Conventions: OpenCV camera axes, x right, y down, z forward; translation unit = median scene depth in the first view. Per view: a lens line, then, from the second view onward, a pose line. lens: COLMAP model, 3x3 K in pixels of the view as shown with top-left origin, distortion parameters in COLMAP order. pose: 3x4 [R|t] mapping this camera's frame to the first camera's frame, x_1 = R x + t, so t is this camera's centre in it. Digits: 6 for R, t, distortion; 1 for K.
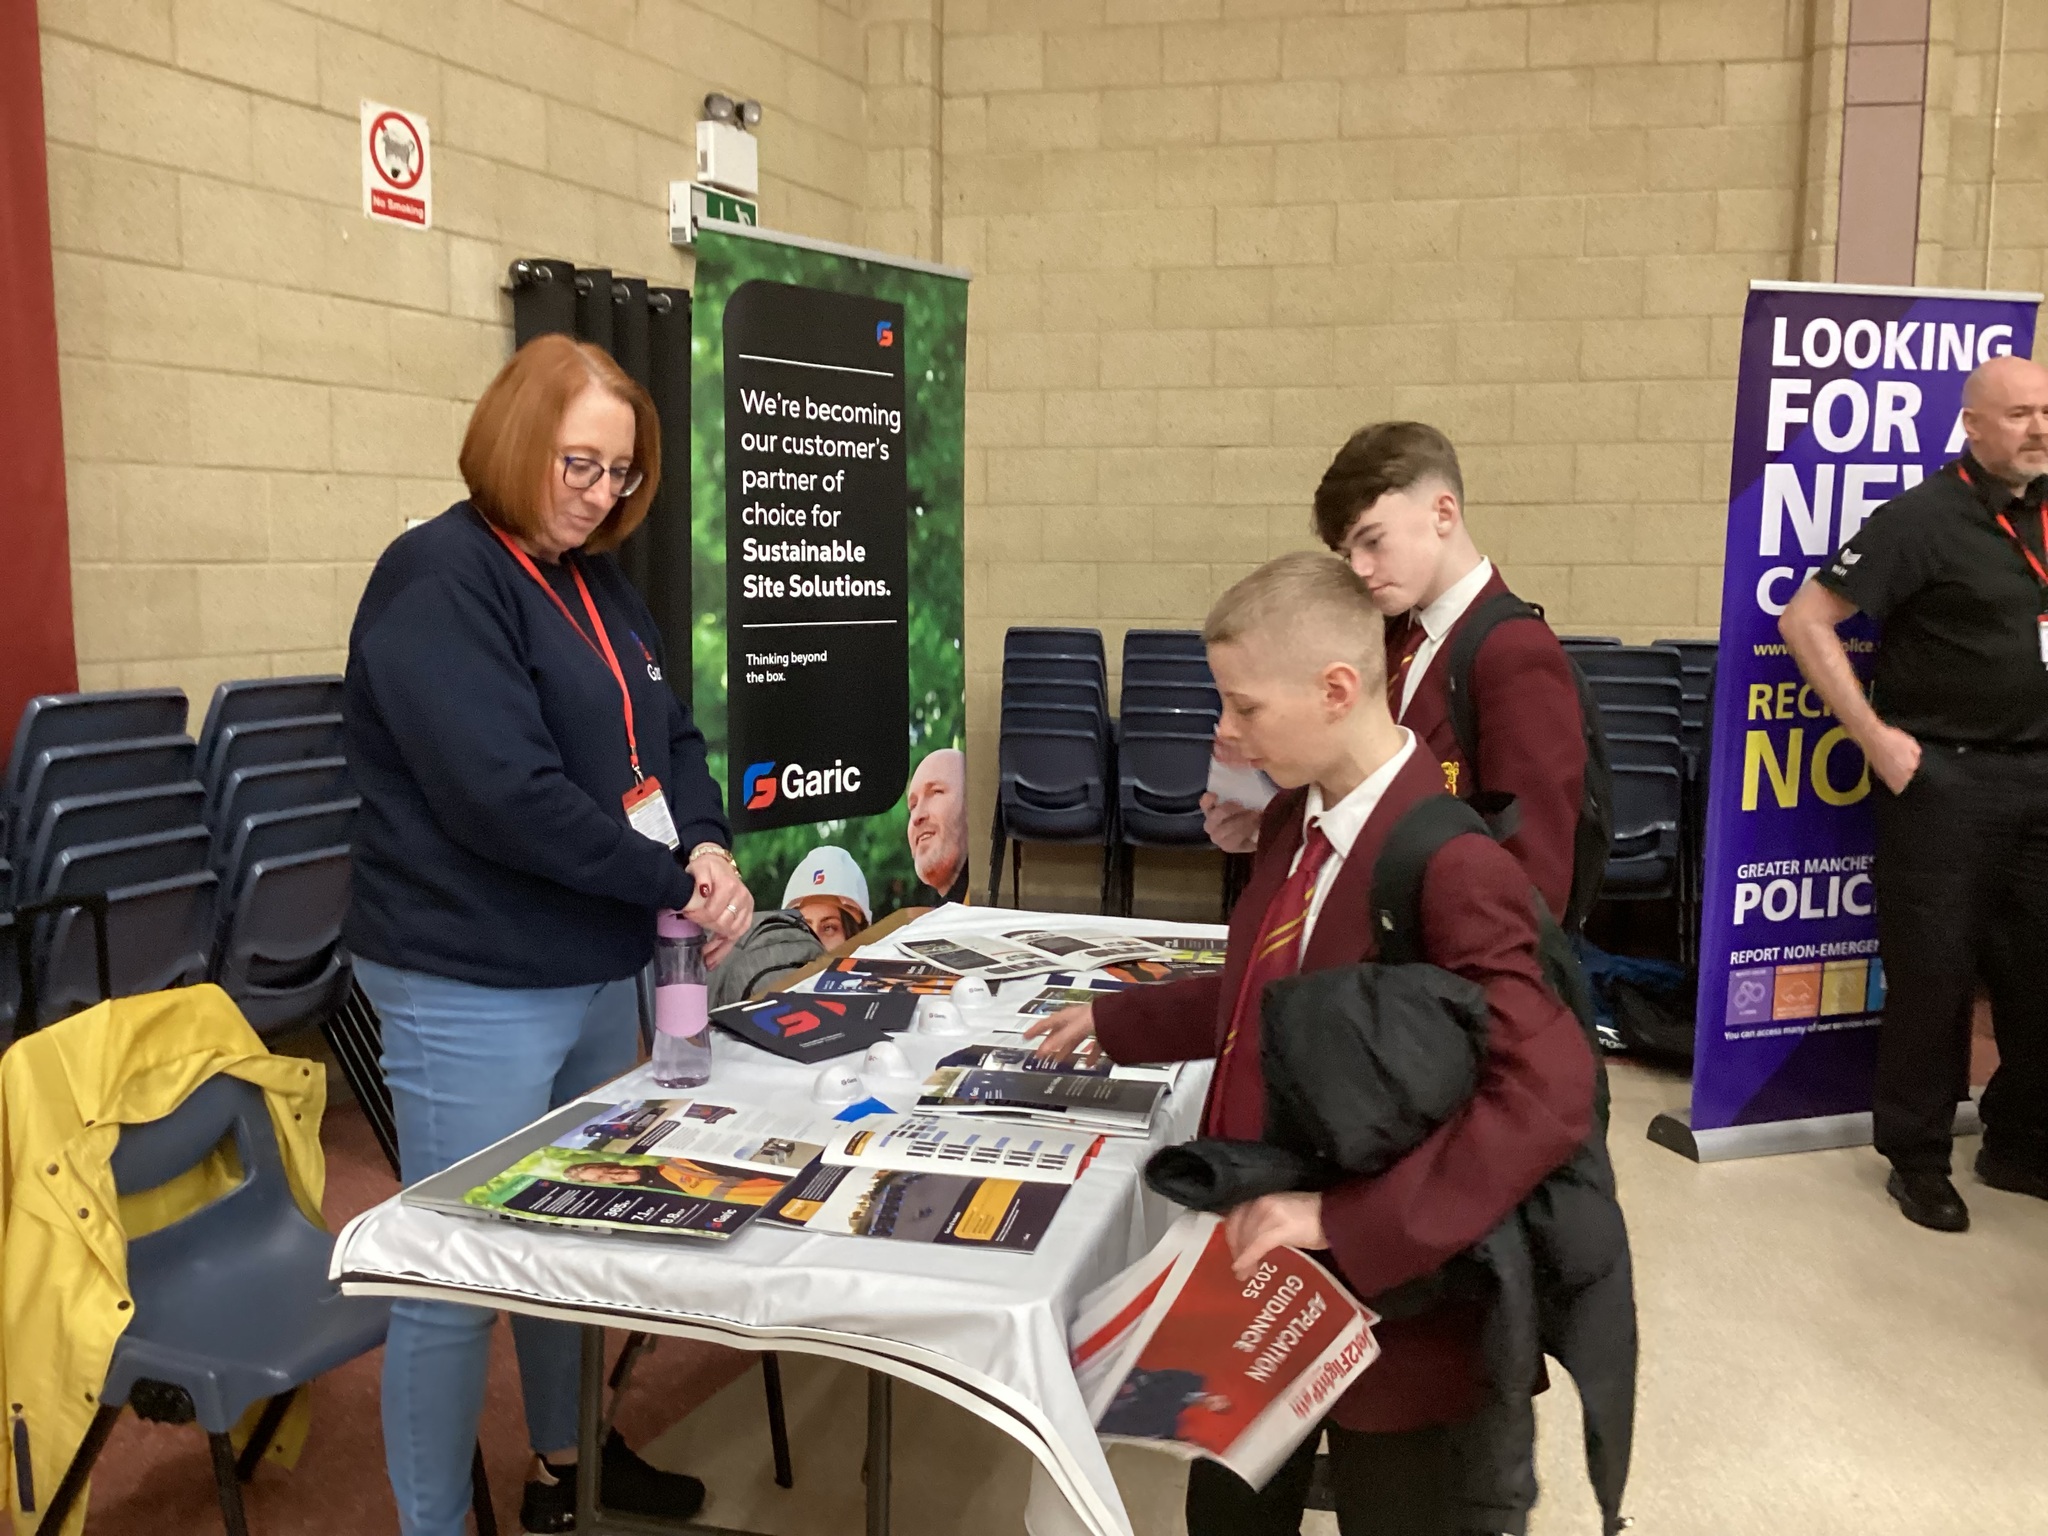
lens RADIAL K [[1853.6, 0, 1010.7], [0, 1853.6, 767.4], [0, 0, 1]] dist [0.112579, -0.224781]
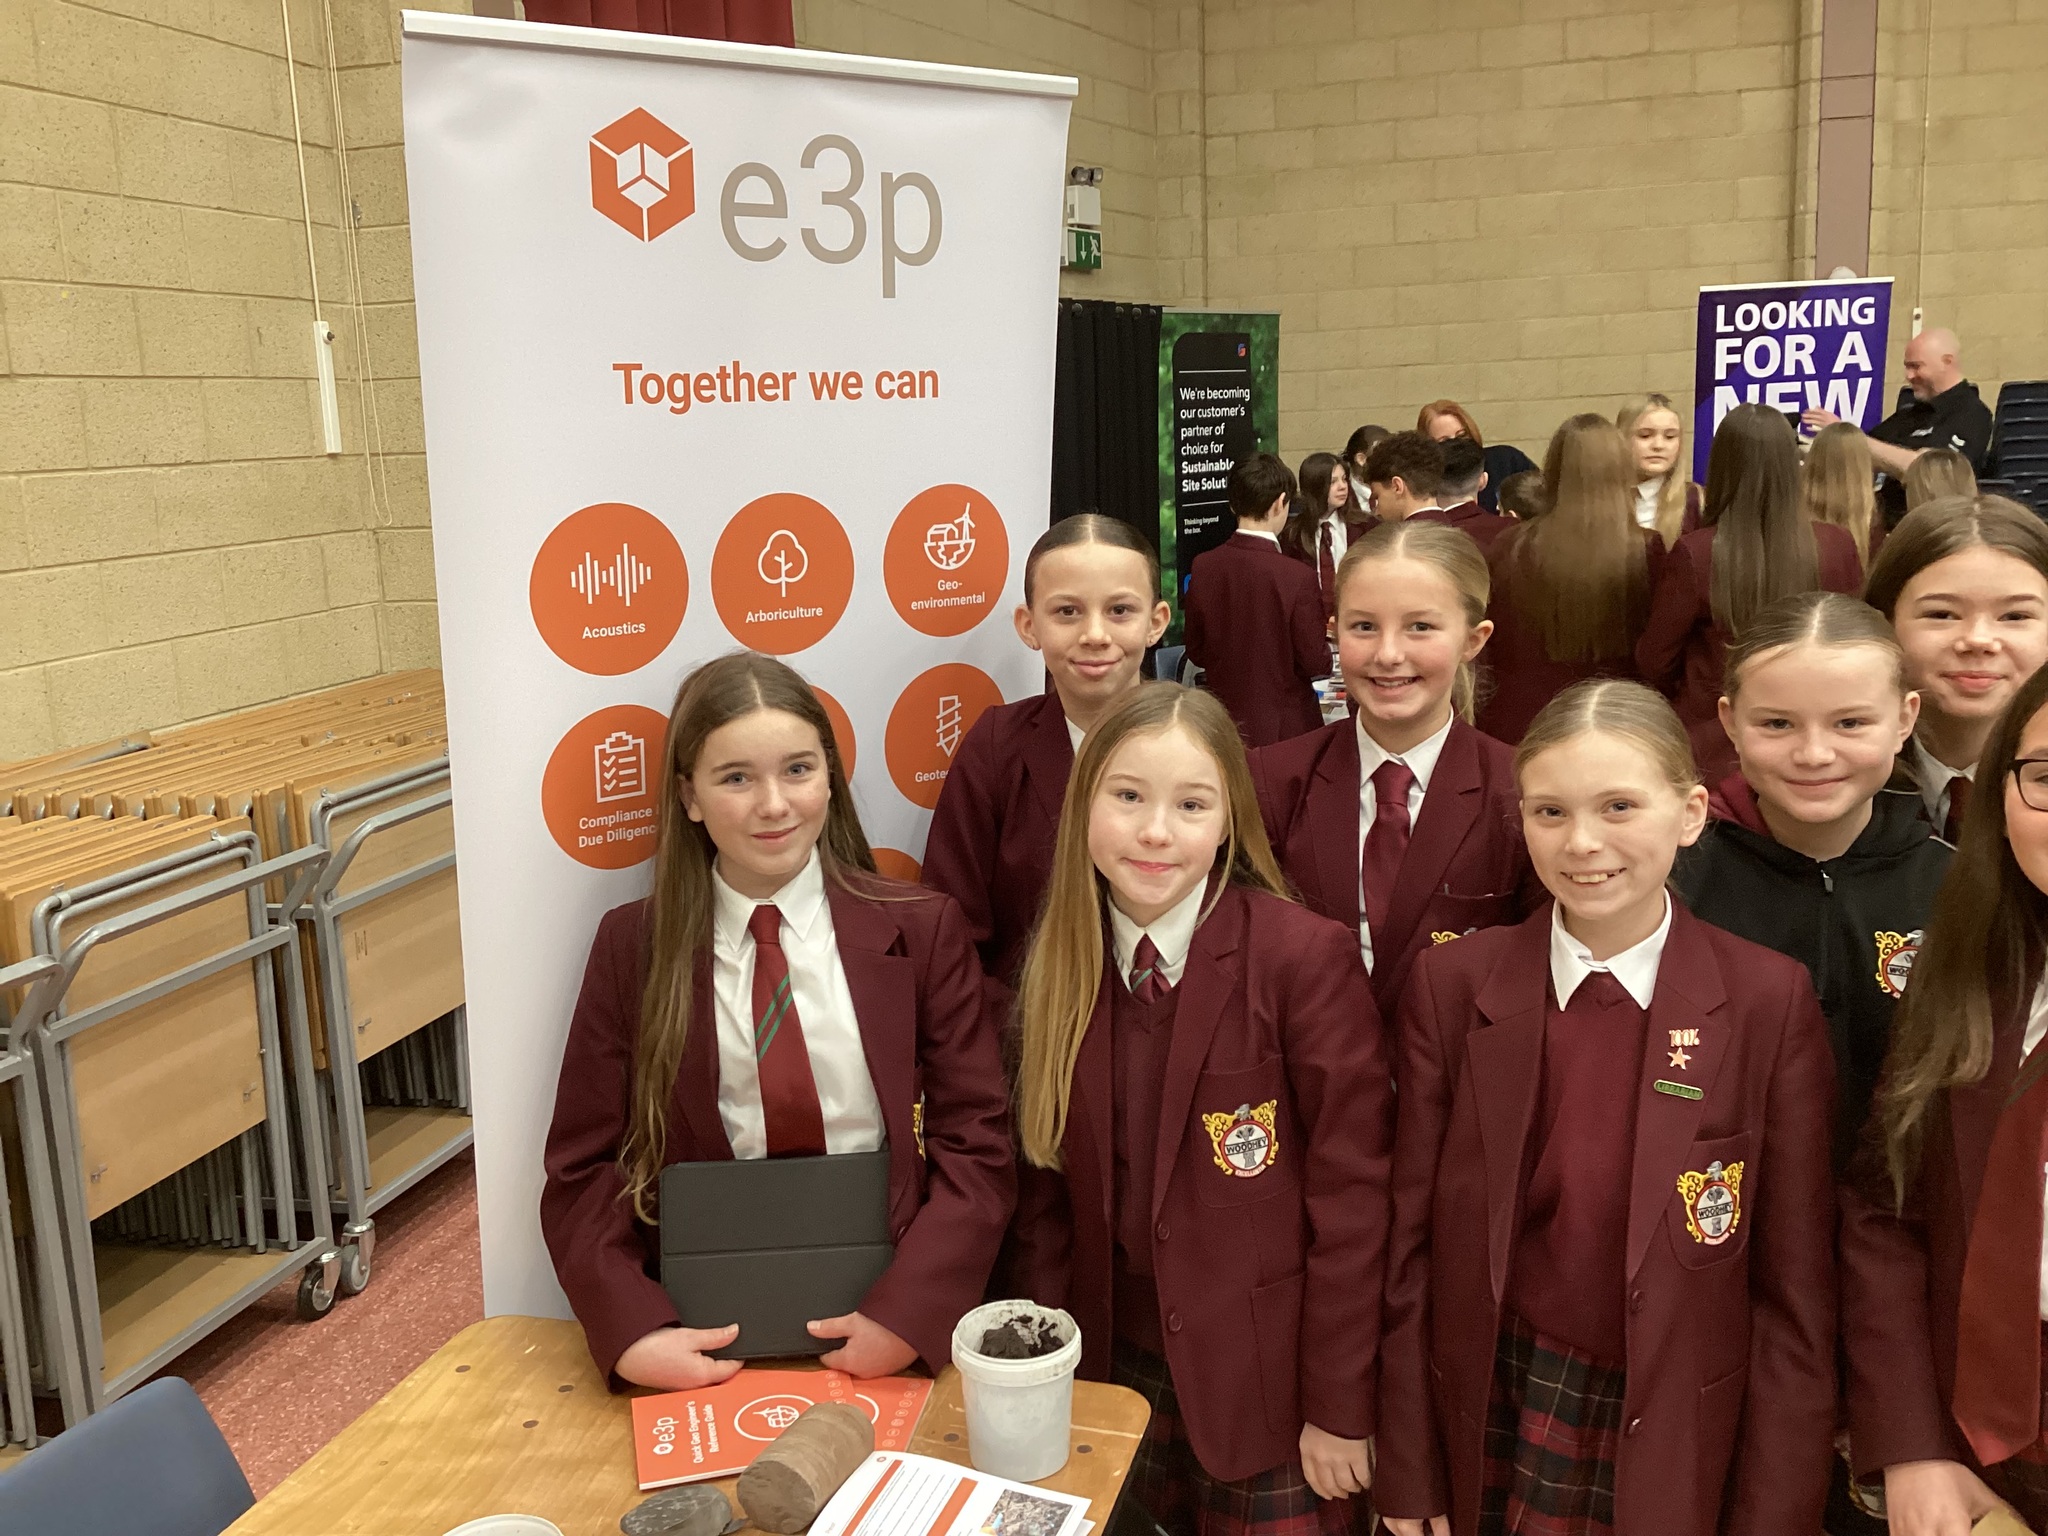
lens RADIAL K [[1842.7, 0, 1026.5], [0, 1842.7, 775.7], [0, 0, 1]] dist [0.070856, -0.125486]
pose [[0.996232, -0.037018, -0.078430, -0.134999], [0.042842, 0.996343, 0.073921, 0.049462], [0.075407, -0.077003, 0.994175, -0.839203]]
